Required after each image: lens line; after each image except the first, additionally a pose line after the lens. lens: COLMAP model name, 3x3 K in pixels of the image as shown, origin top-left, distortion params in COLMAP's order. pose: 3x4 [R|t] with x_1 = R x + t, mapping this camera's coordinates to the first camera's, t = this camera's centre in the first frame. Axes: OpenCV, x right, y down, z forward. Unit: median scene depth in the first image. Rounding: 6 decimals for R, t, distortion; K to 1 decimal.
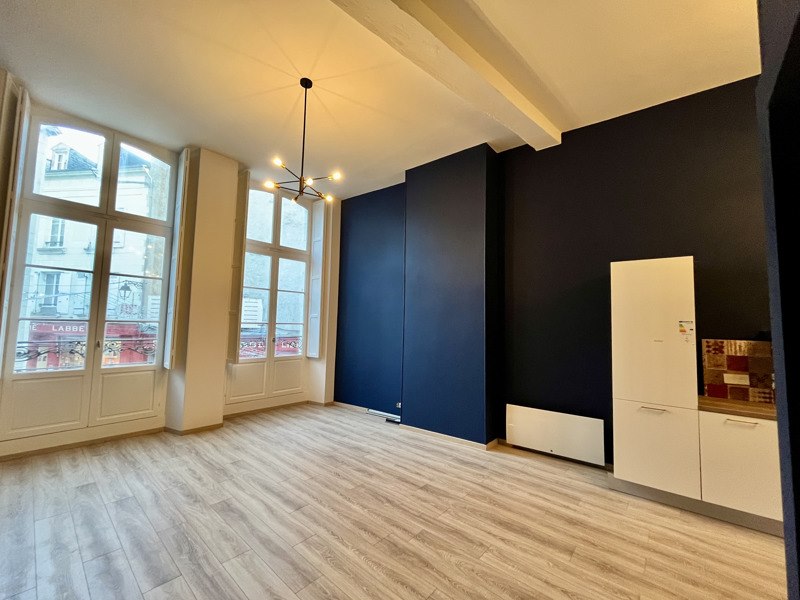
lens RADIAL K [[325.4, 0, 399.5], [0, 325.4, 299.5], [0, 0, 1]] dist [-0.005577, 0.000278]
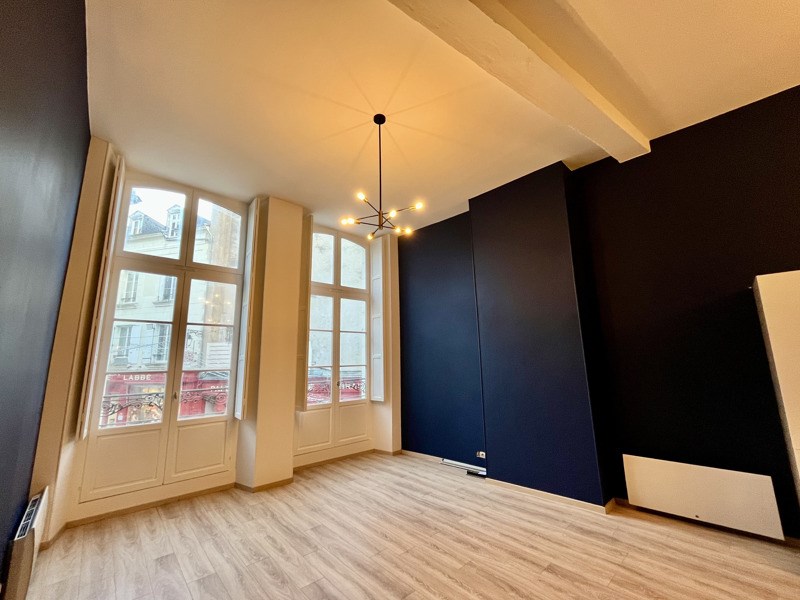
lens RADIAL K [[325.4, 0, 398.9], [0, 325.4, 299.2], [0, 0, 1]] dist [-0.005577, 0.000278]
pose [[0.991711, -0.063363, -0.111780, -0.133237], [0.050581, 0.992227, -0.113693, -0.007291], [0.118115, 0.107097, 0.987208, 0.078515]]
